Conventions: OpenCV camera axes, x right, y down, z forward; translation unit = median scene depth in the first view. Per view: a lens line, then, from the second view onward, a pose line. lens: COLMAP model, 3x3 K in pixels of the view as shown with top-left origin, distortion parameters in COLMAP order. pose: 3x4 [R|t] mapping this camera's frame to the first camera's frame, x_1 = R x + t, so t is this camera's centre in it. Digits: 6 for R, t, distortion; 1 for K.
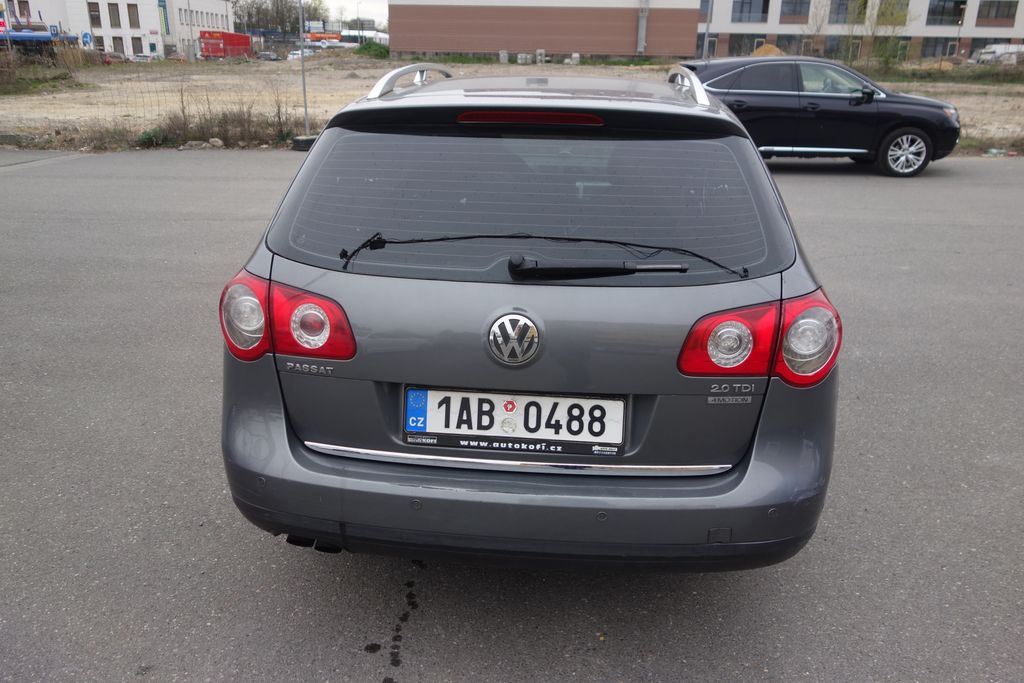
lens RADIAL K [[816.1, 0, 512.0], [0, 816.1, 341.5], [0, 0, 1]] dist [0.006283, -0.007494]
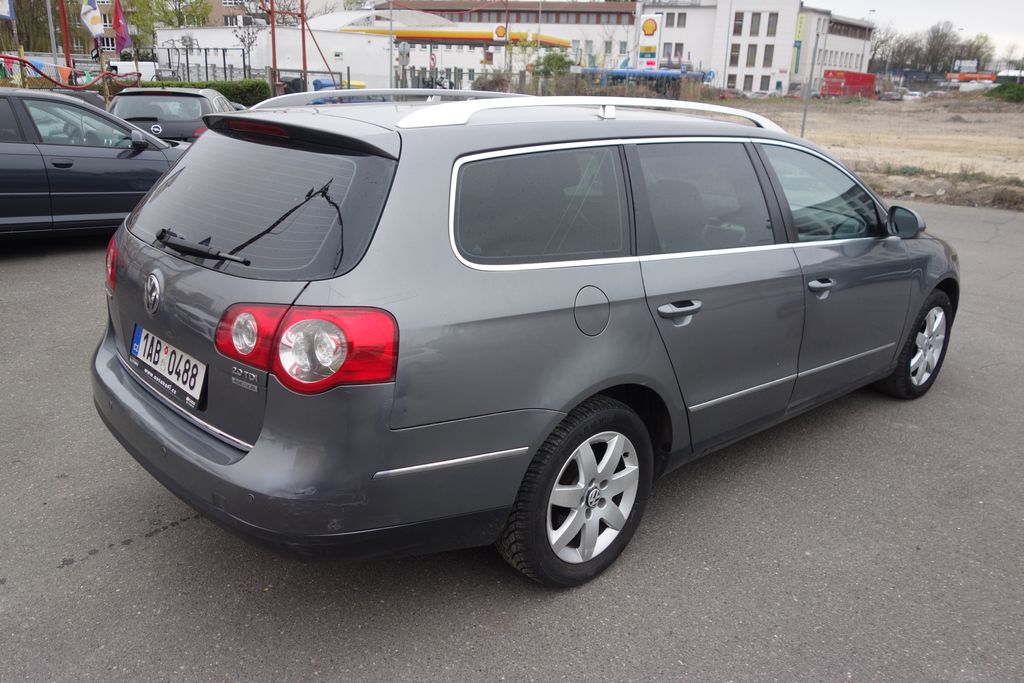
lens RADIAL K [[824.1, 0, 512.0], [0, 824.1, 341.5], [0, 0, 1]] dist [-0.000294, 0.000853]
pose [[0.747689, 0.211866, -0.629344, 0.198565], [-0.240288, 0.969835, 0.041018, -0.019145], [0.619050, 0.120555, 0.776044, 0.055955]]
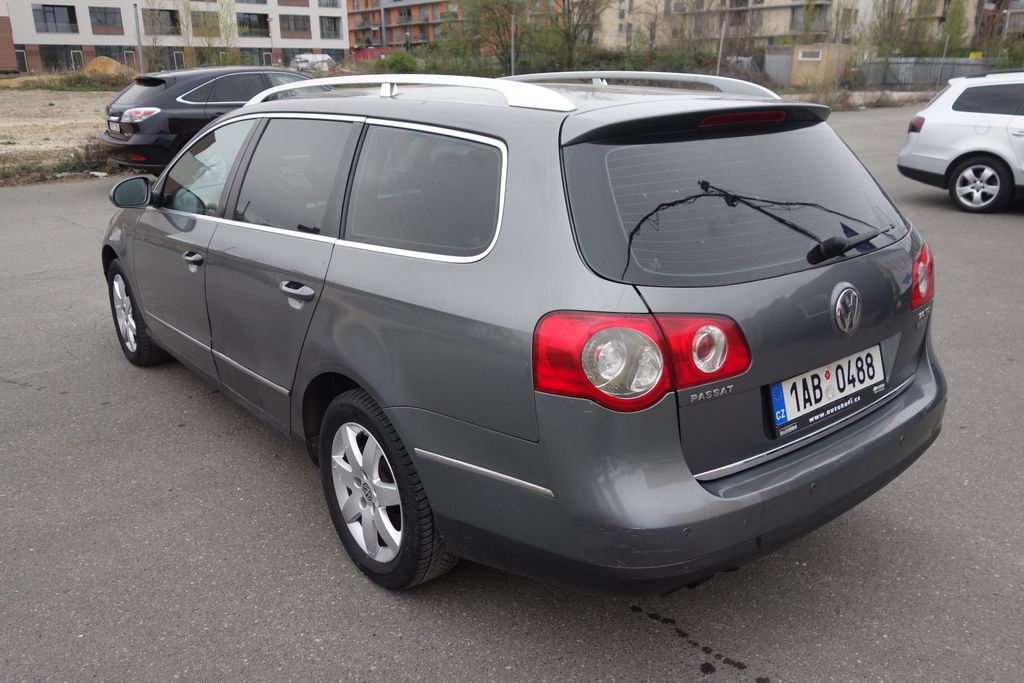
lens RADIAL K [[816.1, 0, 512.0], [0, 816.1, 341.5], [0, 0, 1]] dist [0.006283, -0.007494]
pose [[0.720130, -0.238969, 0.651389, -0.169215], [0.246744, 0.965650, 0.081476, -0.026575], [-0.648483, 0.102053, 0.754357, 0.072305]]
